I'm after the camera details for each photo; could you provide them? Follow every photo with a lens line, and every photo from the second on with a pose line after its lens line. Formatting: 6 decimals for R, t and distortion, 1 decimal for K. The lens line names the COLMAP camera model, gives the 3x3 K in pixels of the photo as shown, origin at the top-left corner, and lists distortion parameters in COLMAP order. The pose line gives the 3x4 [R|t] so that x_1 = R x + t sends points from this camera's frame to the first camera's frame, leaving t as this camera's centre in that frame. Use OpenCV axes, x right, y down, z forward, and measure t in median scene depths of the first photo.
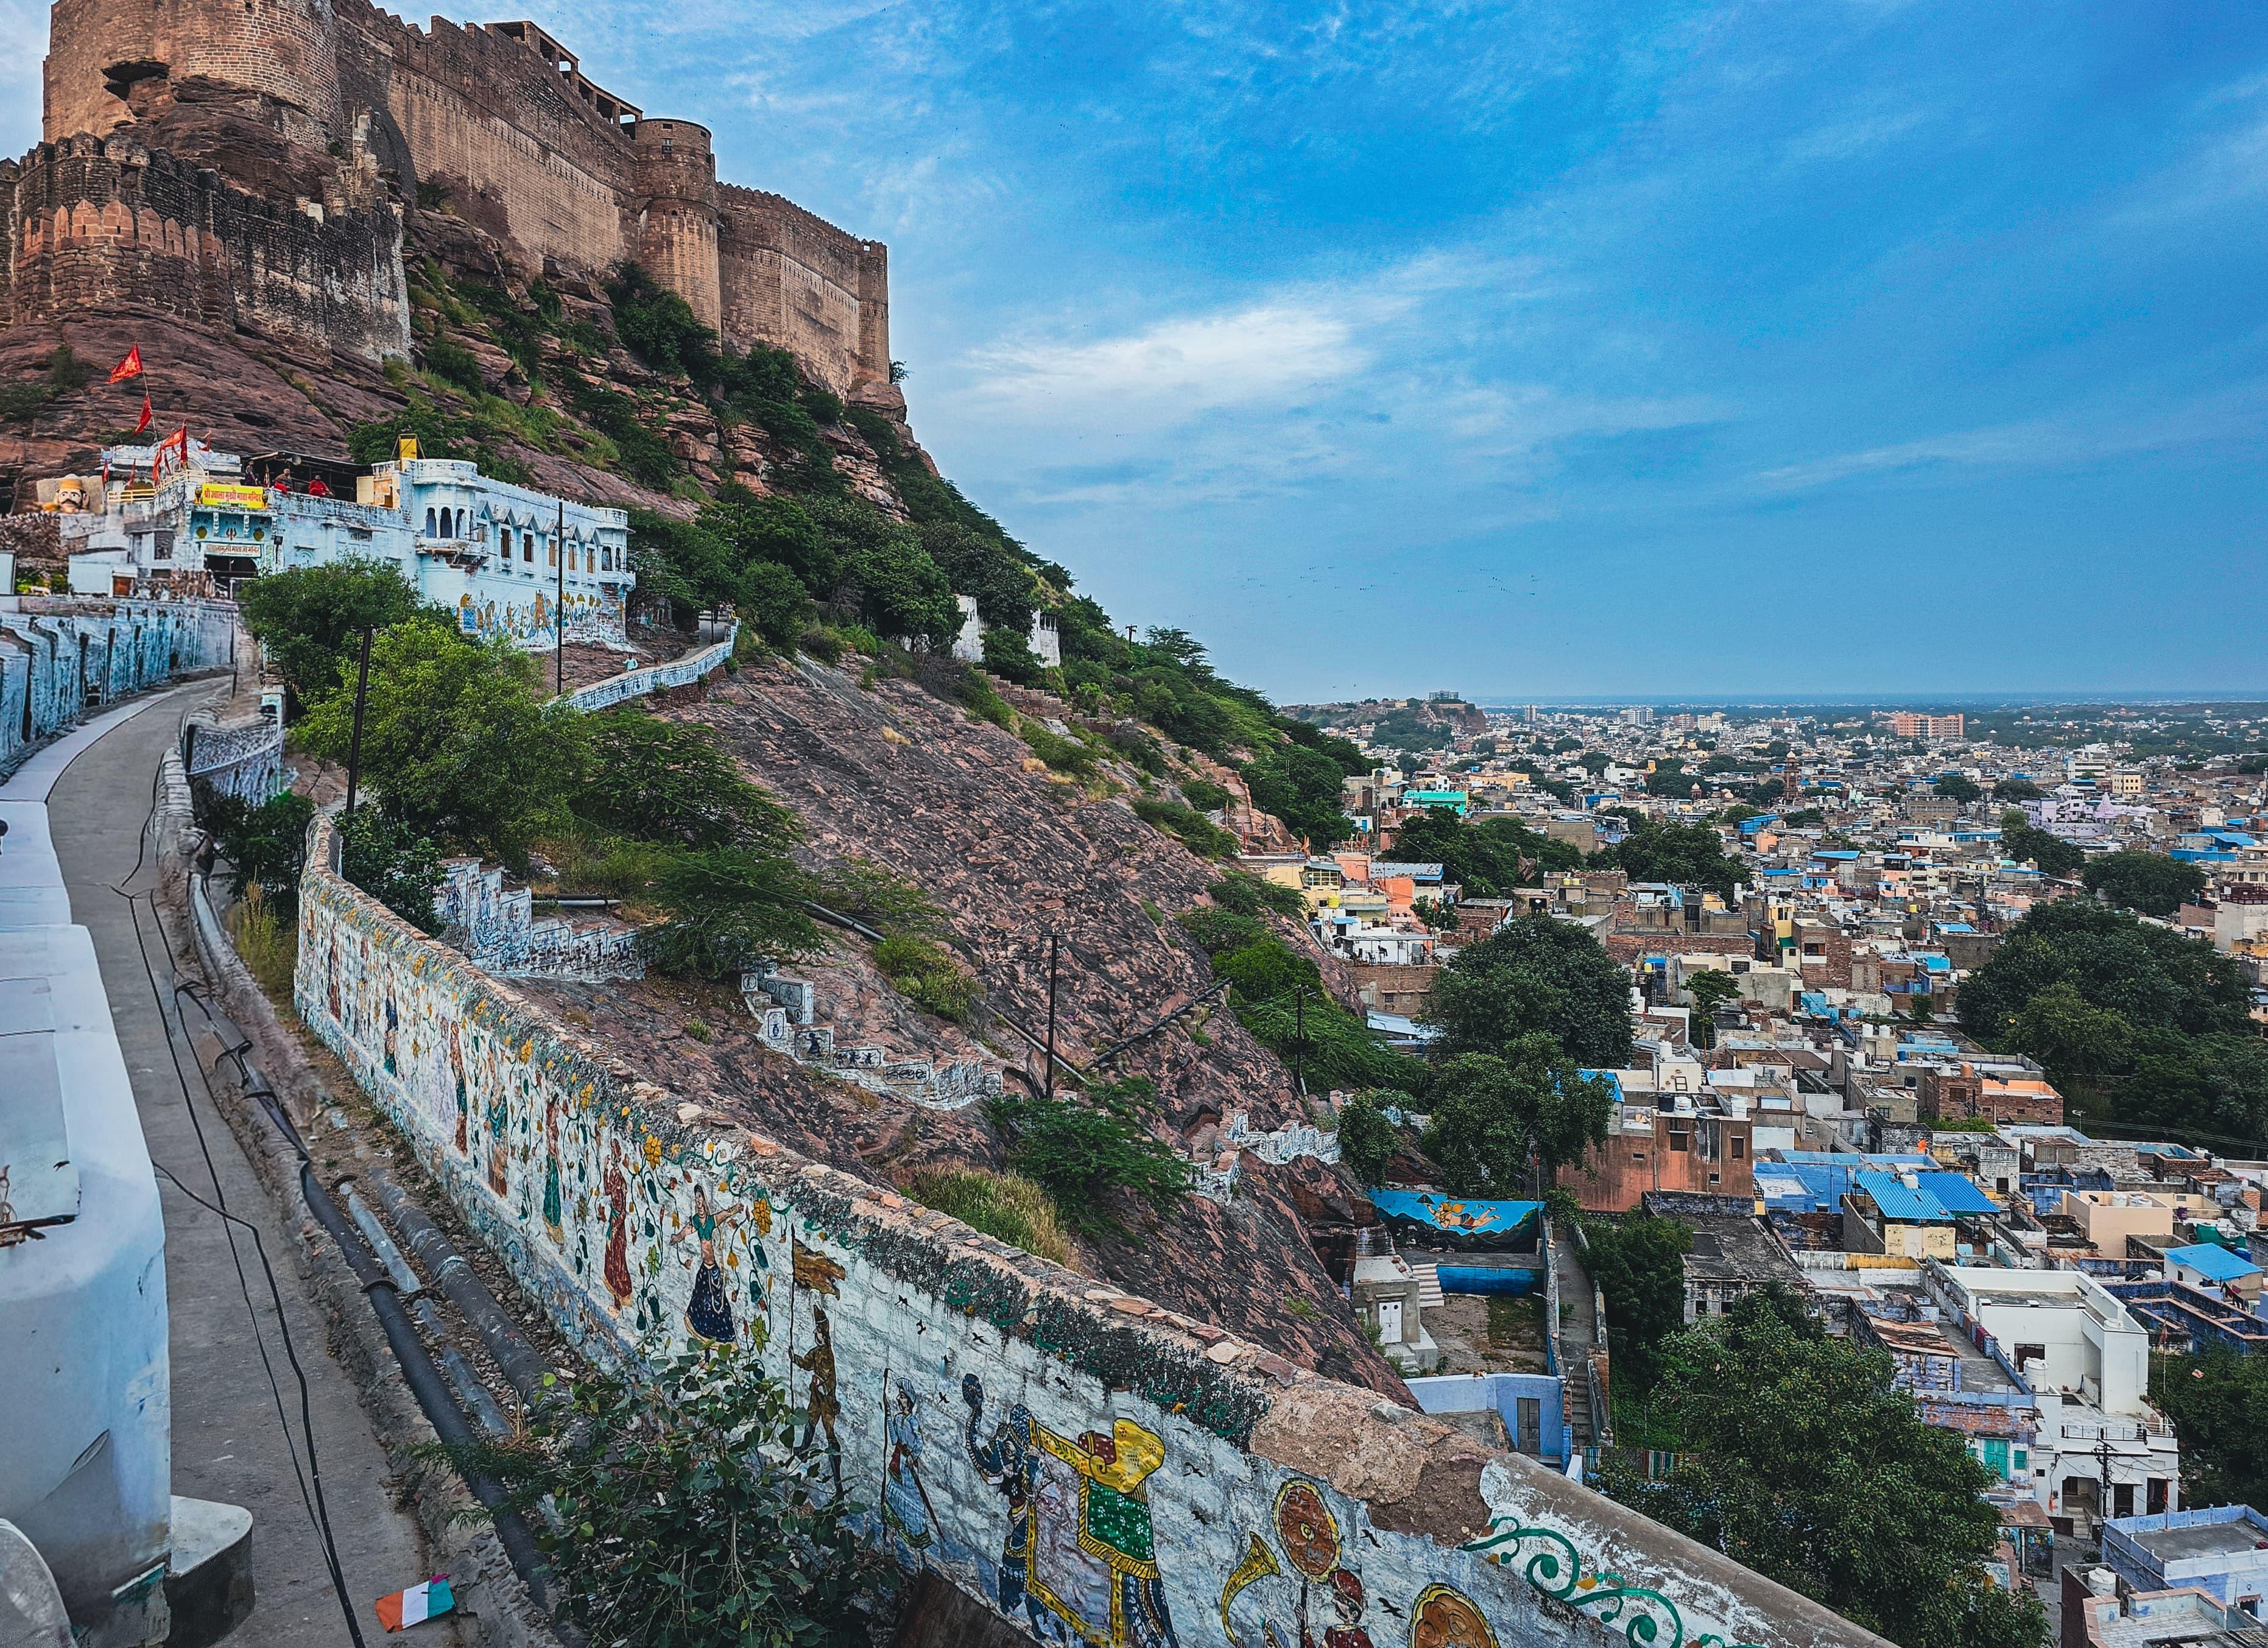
lens RADIAL K [[1632.7, 0, 1140.0], [0, 1632.7, 726.5], [0, 0, 1]] dist [0.062530, -0.058126]
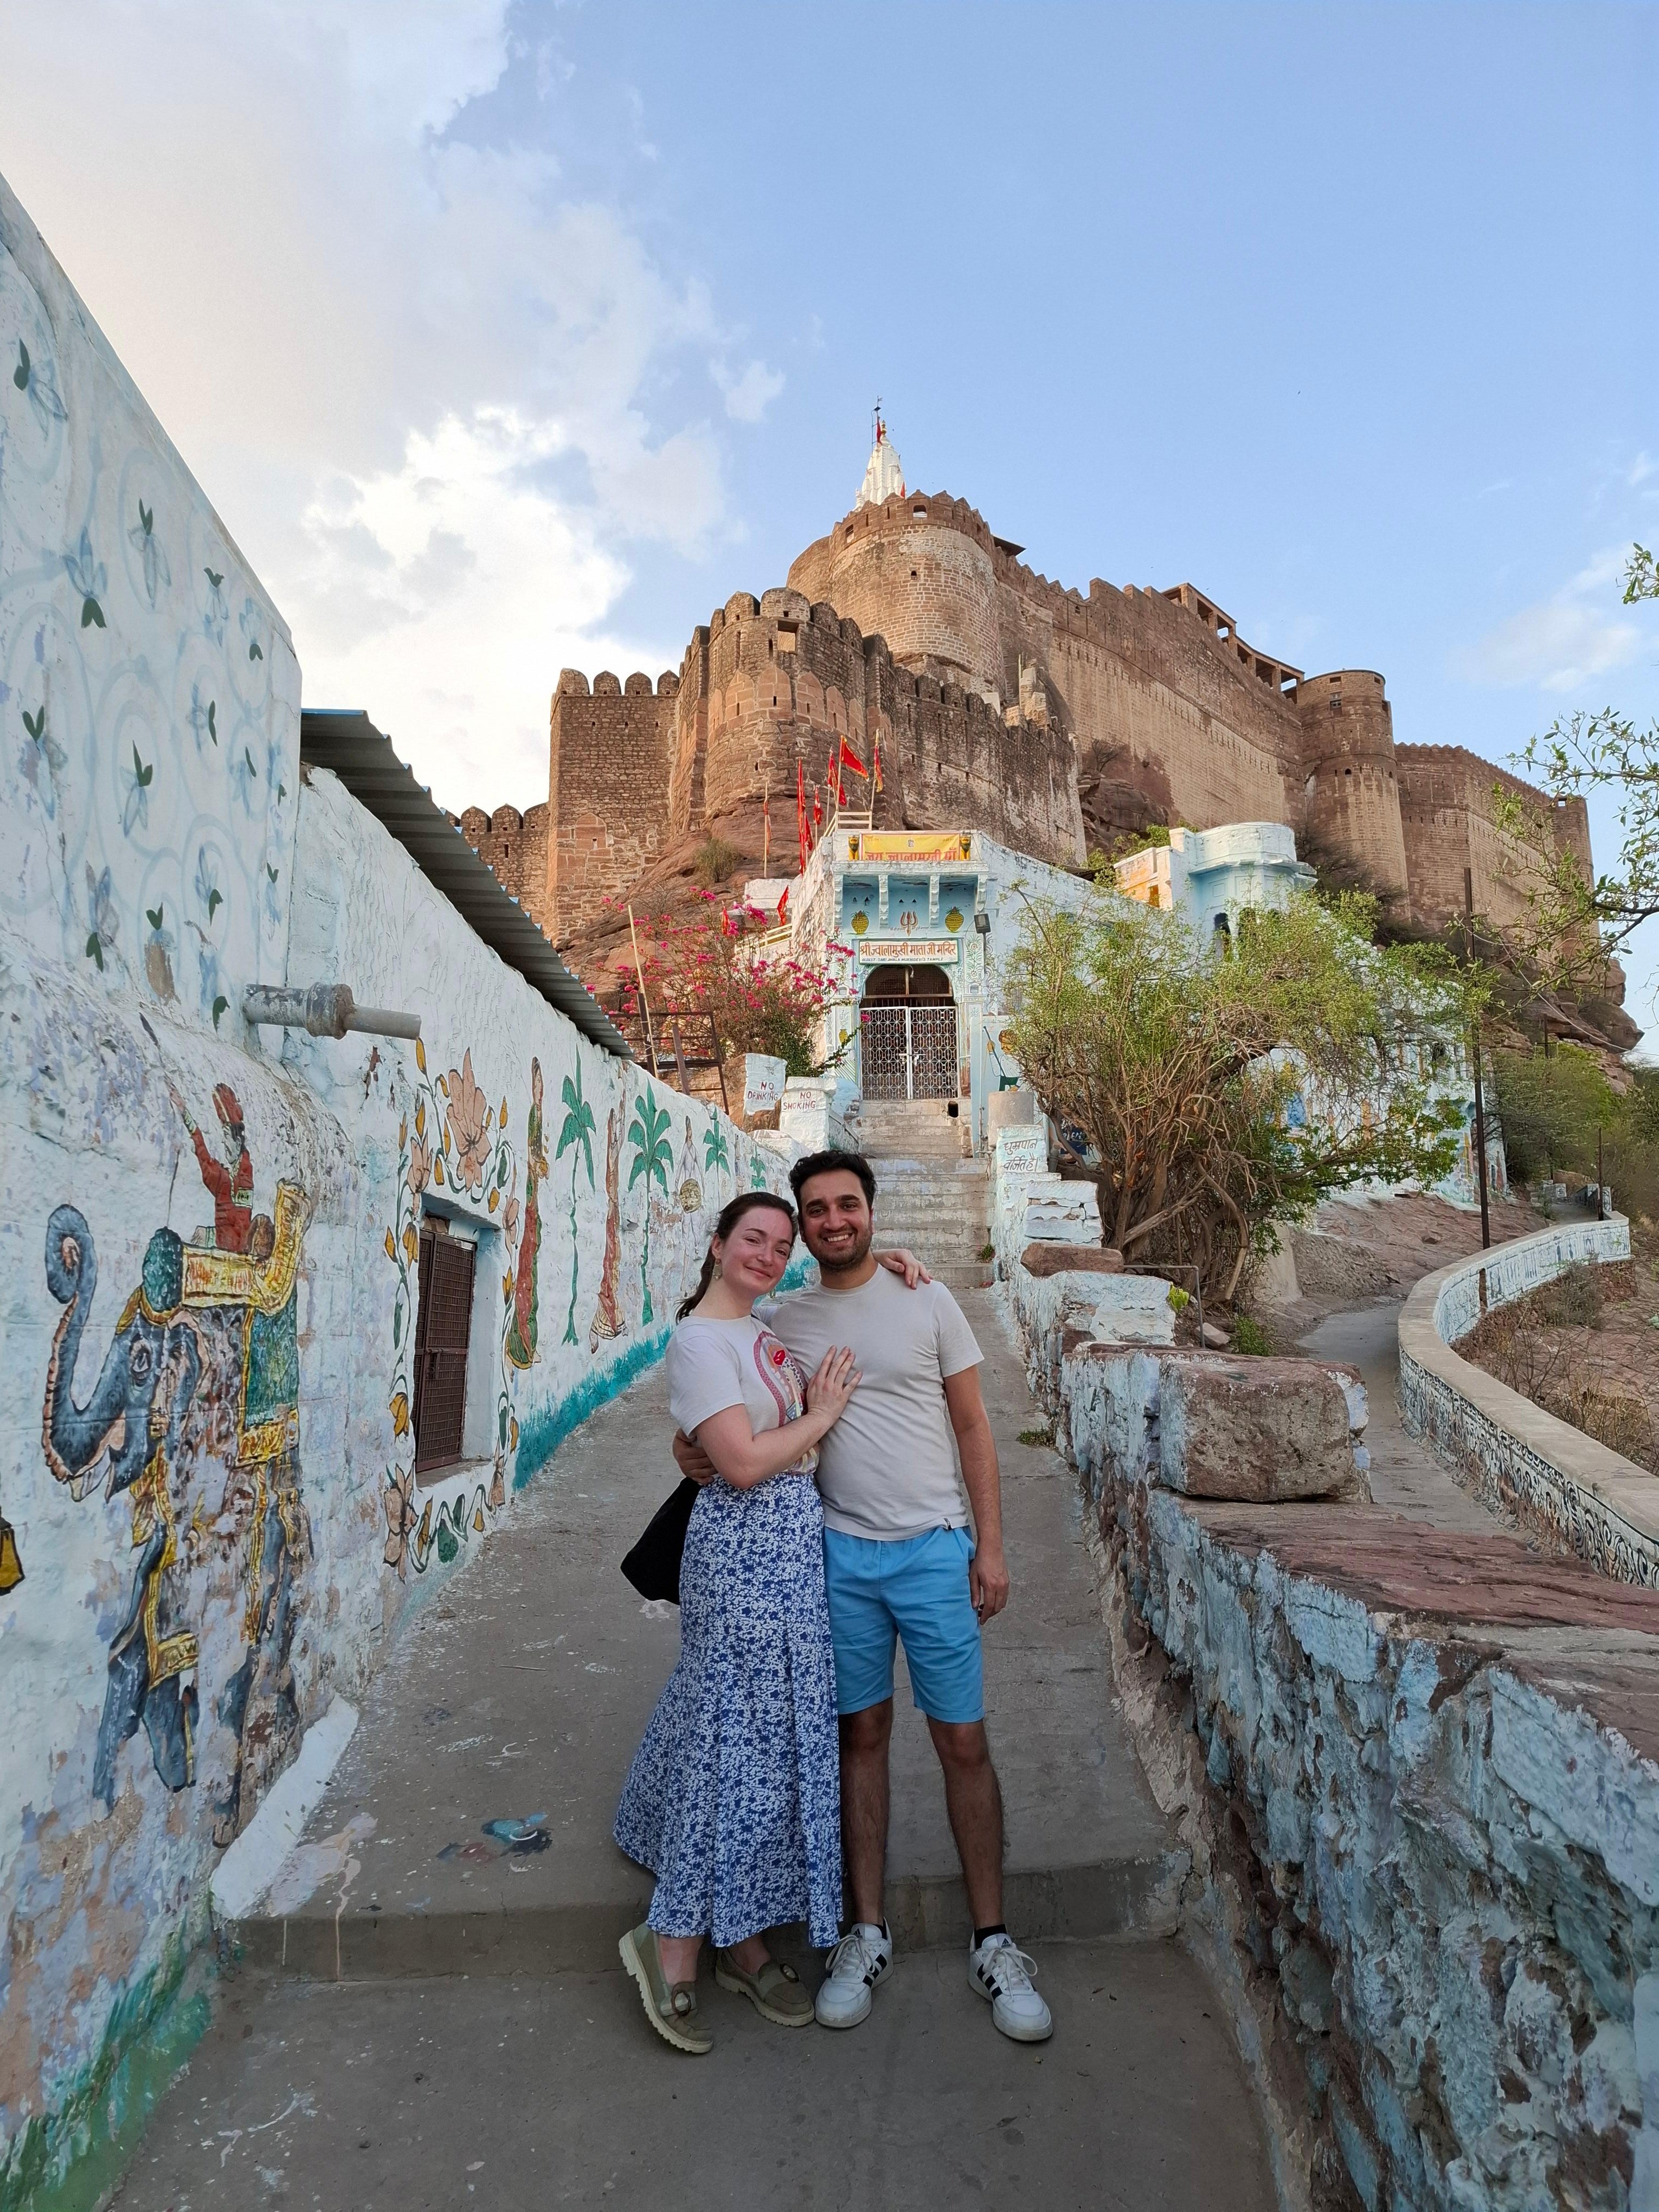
lens RADIAL K [[1611.5, 0, 793.6], [0, 1611.5, 1107.1], [0, 0, 1]] dist [0.144354, -0.271604]
pose [[0.844797, -0.092017, -0.527116, -0.145839], [-0.002977, 0.984279, -0.176593, 0.014915], [0.535079, 0.150754, 0.831242, 0.260615]]
